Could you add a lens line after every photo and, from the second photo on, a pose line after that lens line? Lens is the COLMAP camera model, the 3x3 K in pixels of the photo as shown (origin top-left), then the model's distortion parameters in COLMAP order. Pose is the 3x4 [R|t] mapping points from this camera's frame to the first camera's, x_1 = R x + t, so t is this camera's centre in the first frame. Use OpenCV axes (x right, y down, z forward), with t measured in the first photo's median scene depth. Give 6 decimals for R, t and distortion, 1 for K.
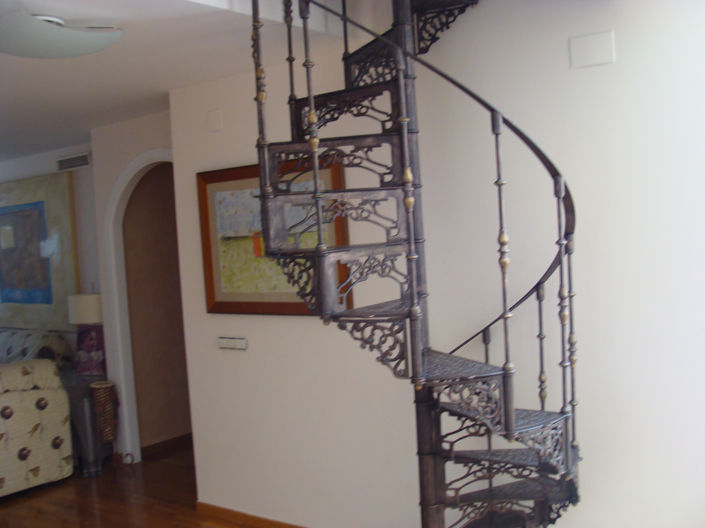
lens RADIAL K [[815.8, 0, 353.5], [0, 815.8, 265.5], [0, 0, 1]] dist [-0.104741, 0.000000]
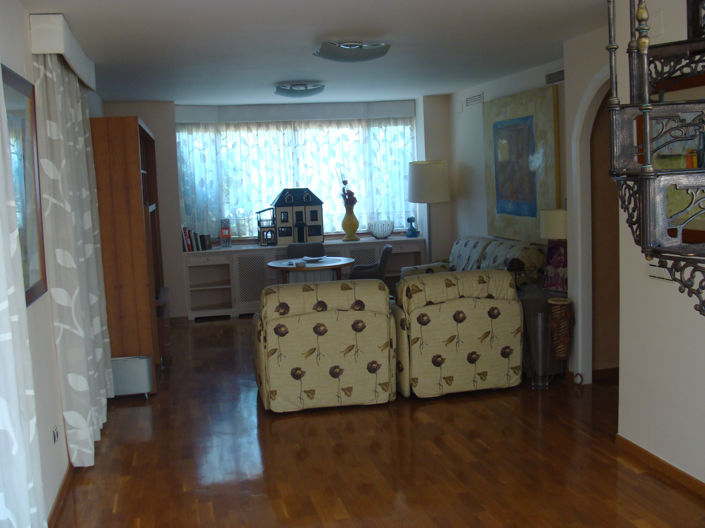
lens RADIAL K [[815.8, 0, 352.9], [0, 815.8, 261.9], [0, 0, 1]] dist [-0.104741, 0.000000]
pose [[0.772125, 0.096216, -0.628144, 0.122723], [-0.032849, 0.993193, 0.111754, -0.004303], [0.634621, -0.065654, 0.770030, 0.074834]]
